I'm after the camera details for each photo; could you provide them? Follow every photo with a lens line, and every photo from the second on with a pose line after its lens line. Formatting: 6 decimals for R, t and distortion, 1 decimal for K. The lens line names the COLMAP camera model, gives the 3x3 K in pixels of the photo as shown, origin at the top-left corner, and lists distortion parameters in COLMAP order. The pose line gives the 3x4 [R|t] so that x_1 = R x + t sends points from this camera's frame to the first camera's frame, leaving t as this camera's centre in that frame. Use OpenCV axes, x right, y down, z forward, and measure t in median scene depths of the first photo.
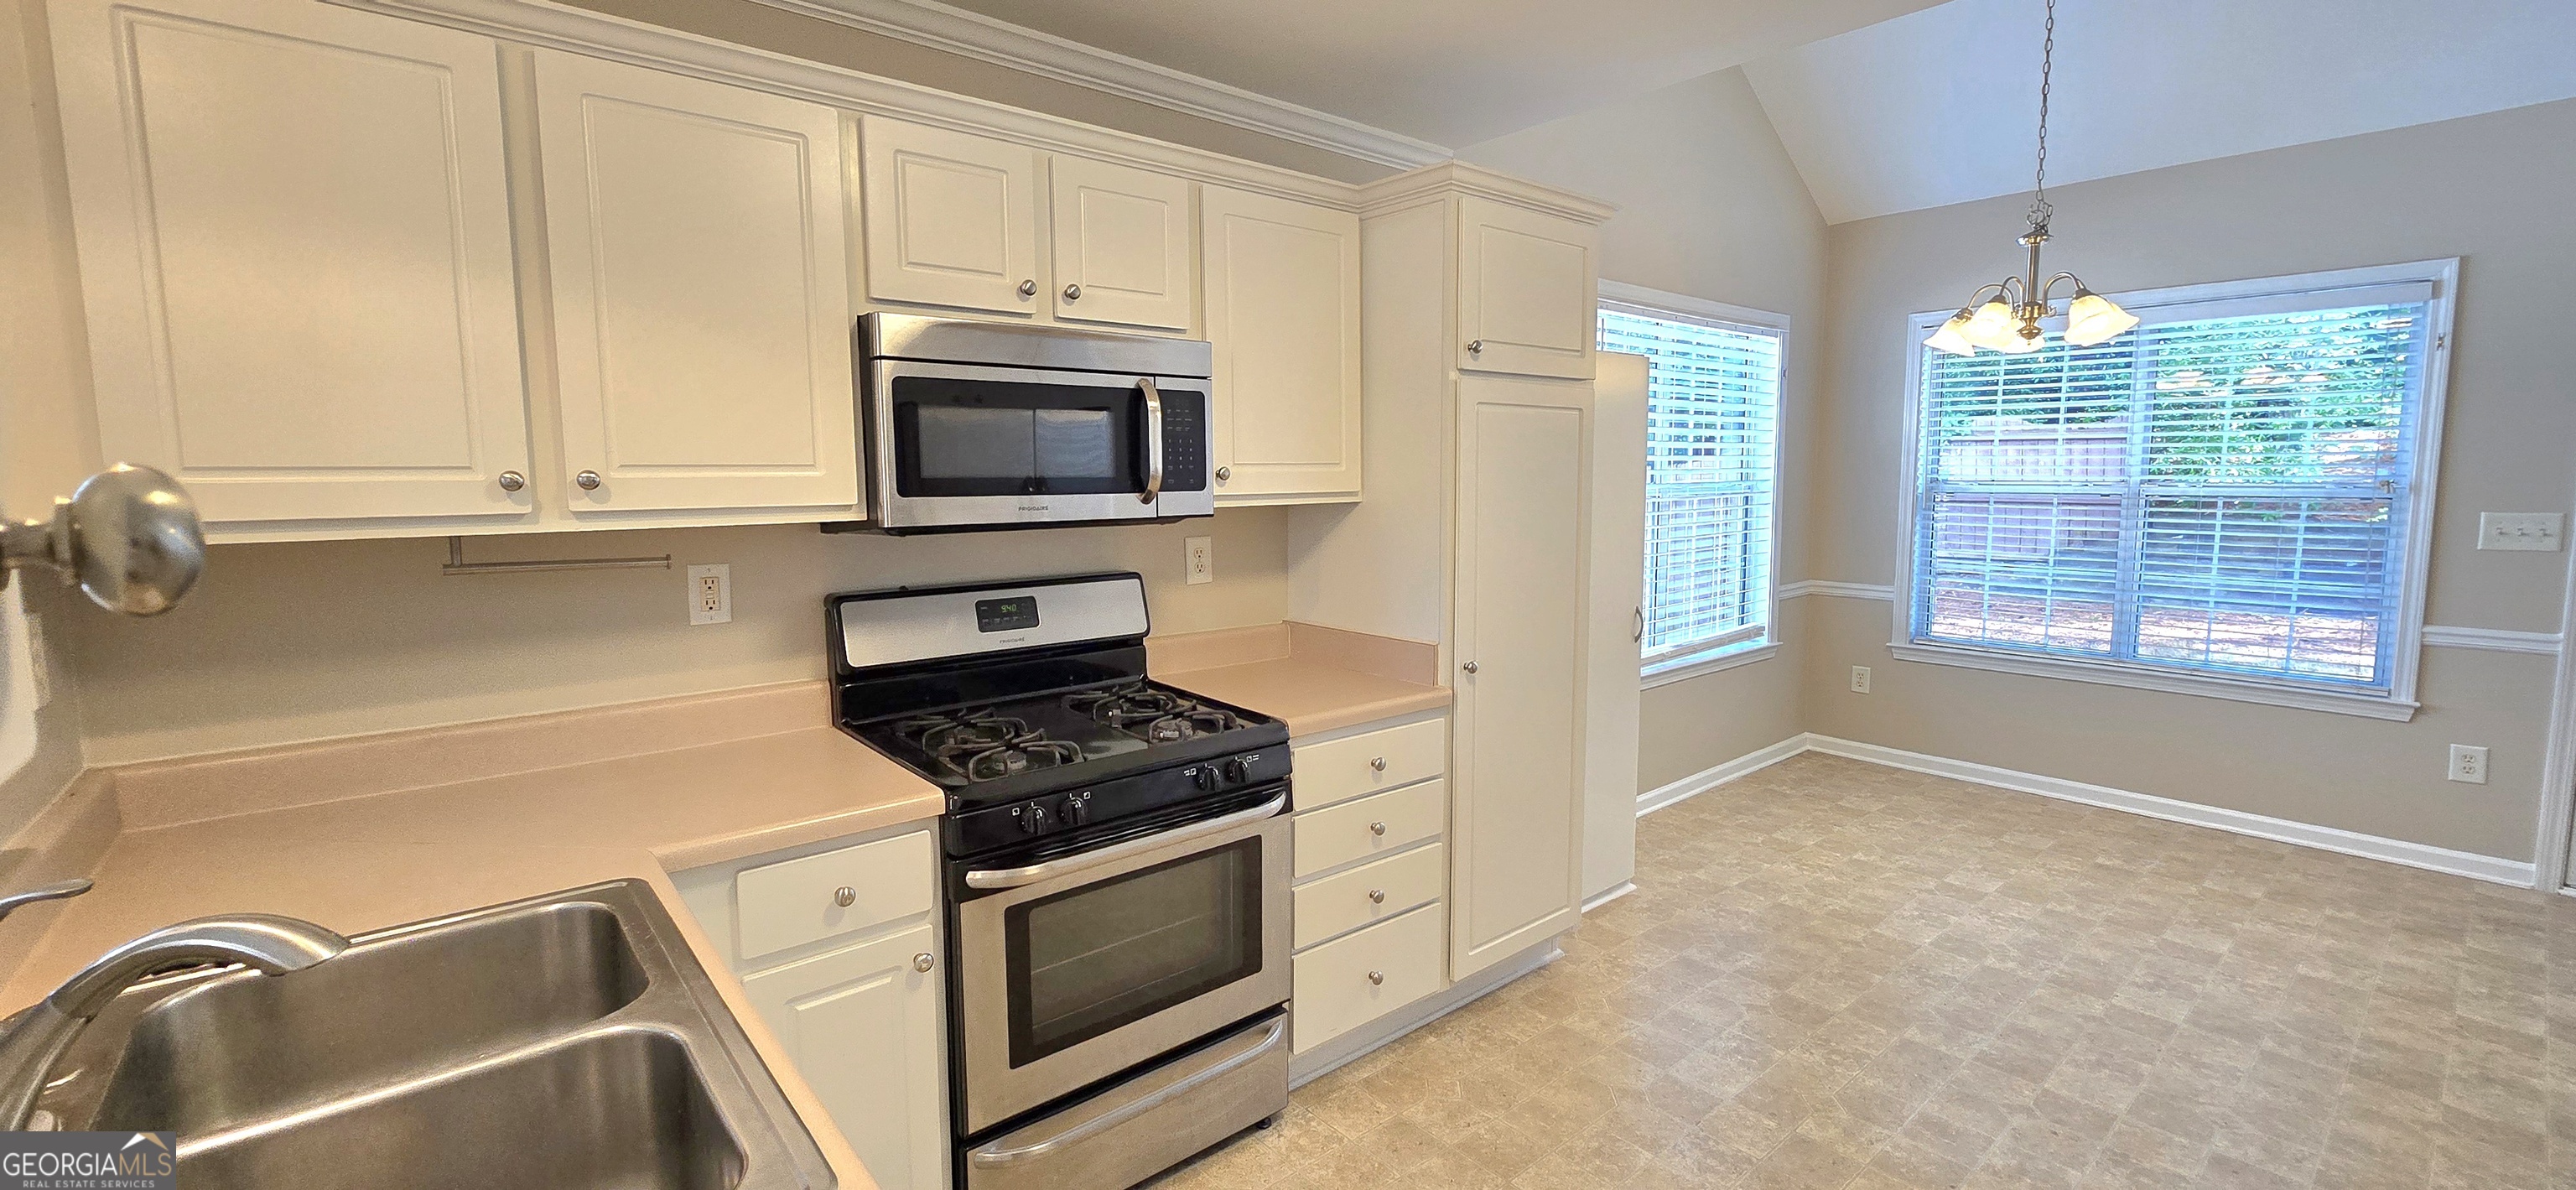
lens RADIAL K [[1012.4, 0, 1217.7], [0, 1012.4, 585.6], [0, 0, 1]] dist [-0.057654, 0.010086]
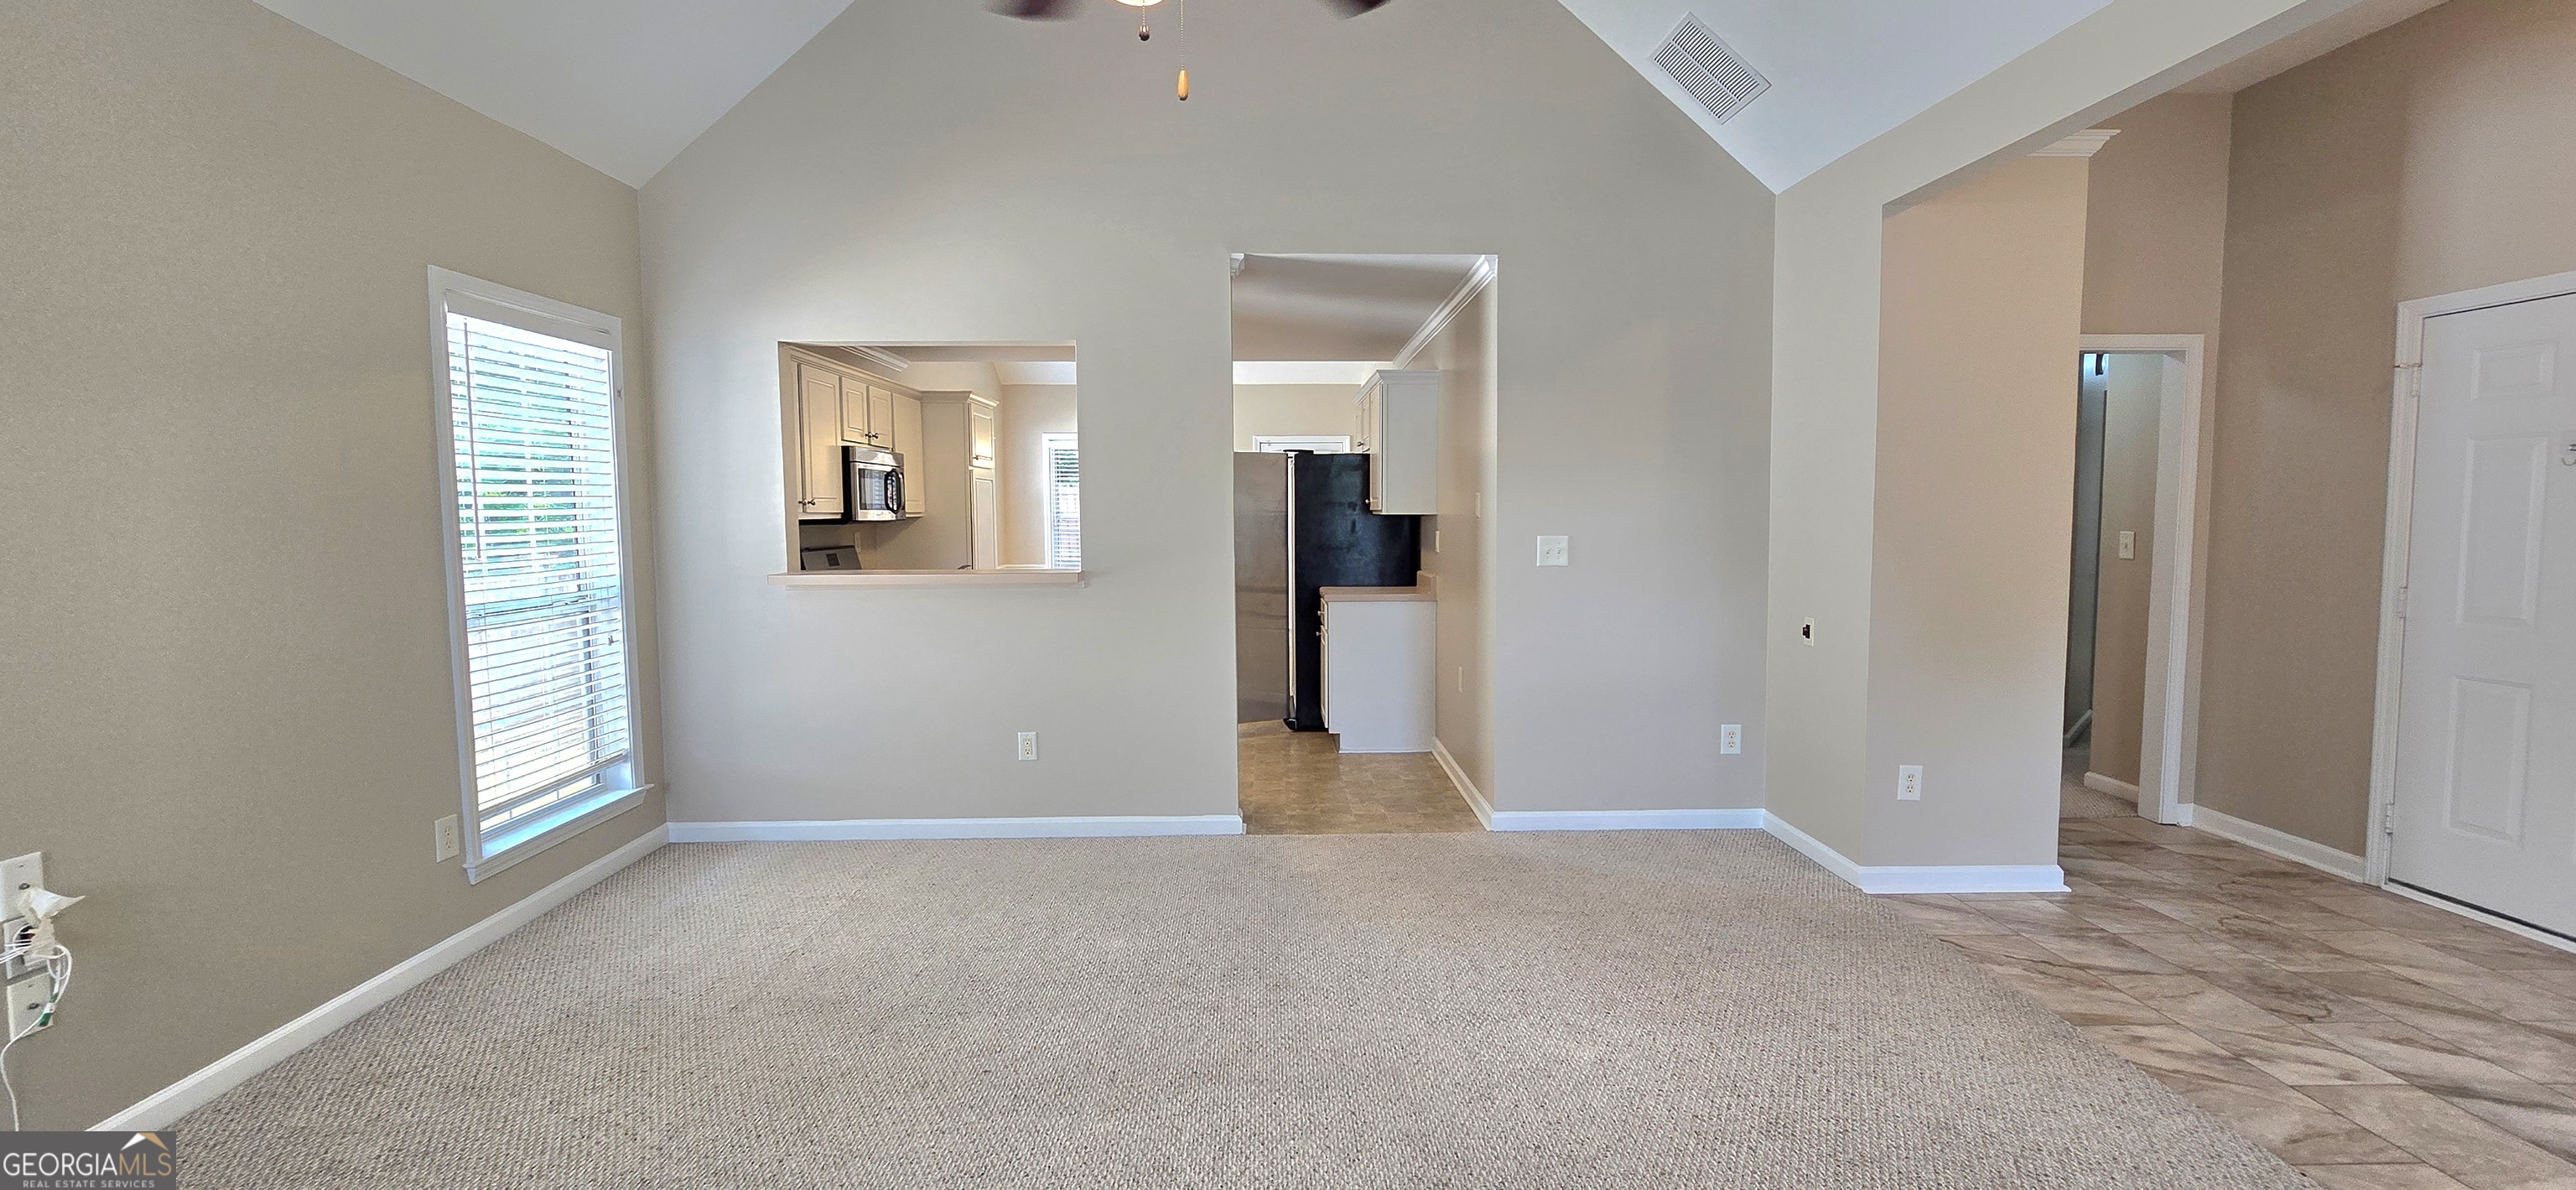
lens RADIAL K [[1052.8, 0, 1290.5], [0, 1052.8, 586.3], [0, 0, 1]] dist [-0.001839, 0.000025]
pose [[0.569881, -0.048112, 0.820317, -1.187033], [0.085896, 0.996303, -0.001239, 0.133066], [-0.817225, 0.071168, 0.571907, -0.951927]]
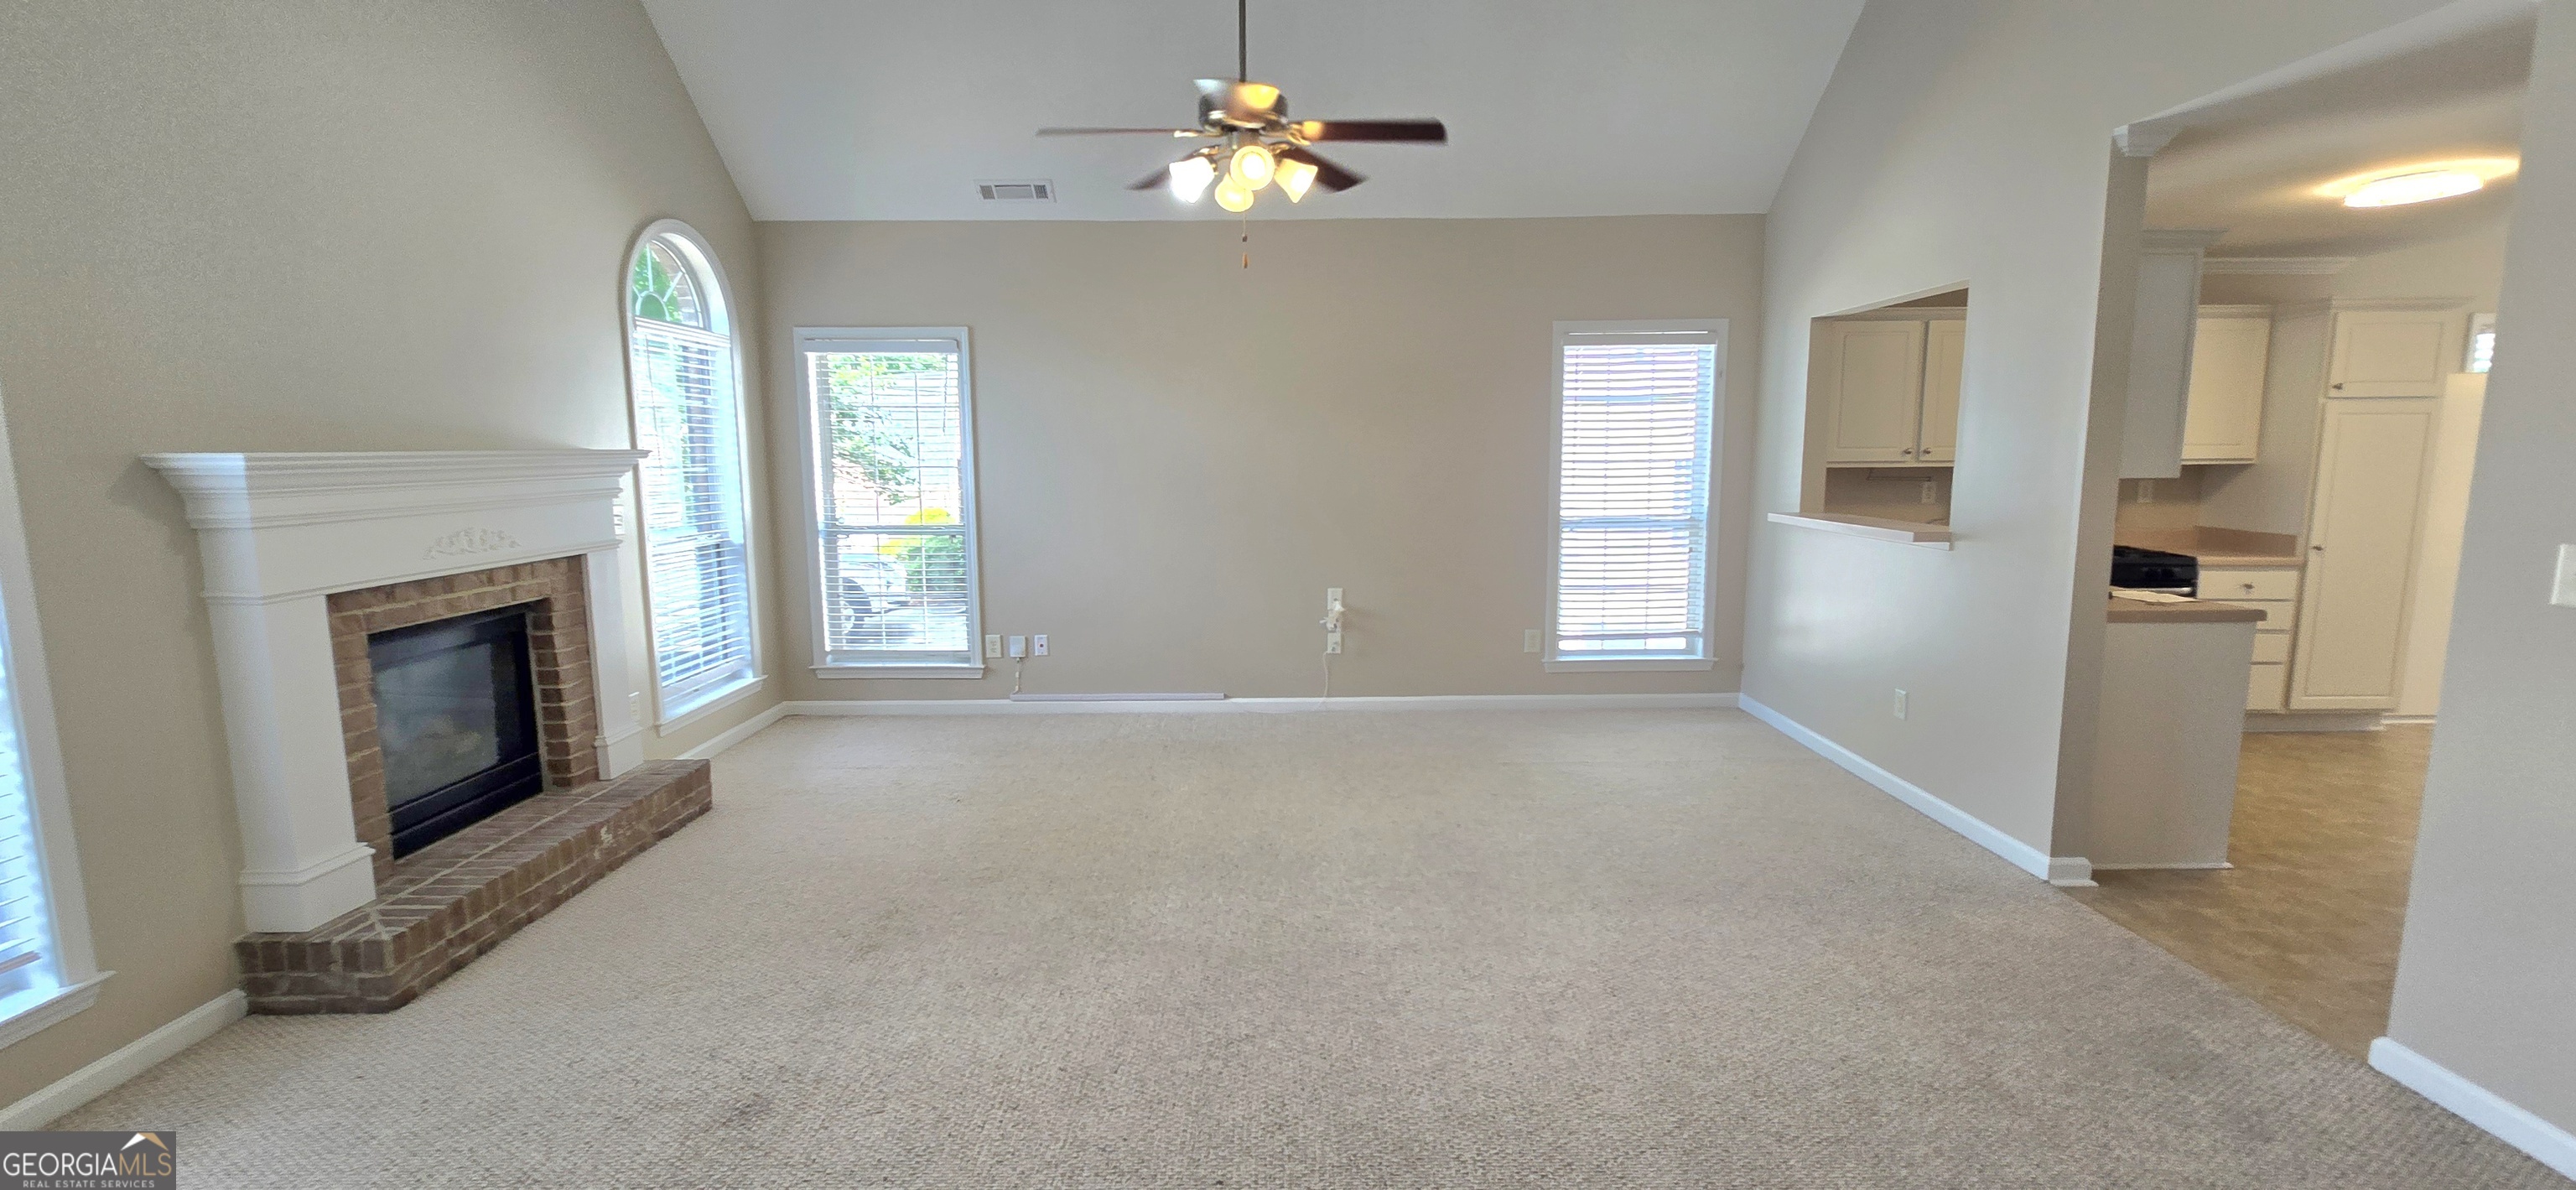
lens RADIAL K [[1052.8, 0, 1290.5], [0, 1052.8, 586.3], [0, 0, 1]] dist [-0.001839, 0.000025]
pose [[0.811474, 0.084105, -0.578304, -0.144029], [-0.065906, 0.996447, 0.052439, 0.138641], [0.580660, -0.004439, 0.814134, -1.430522]]
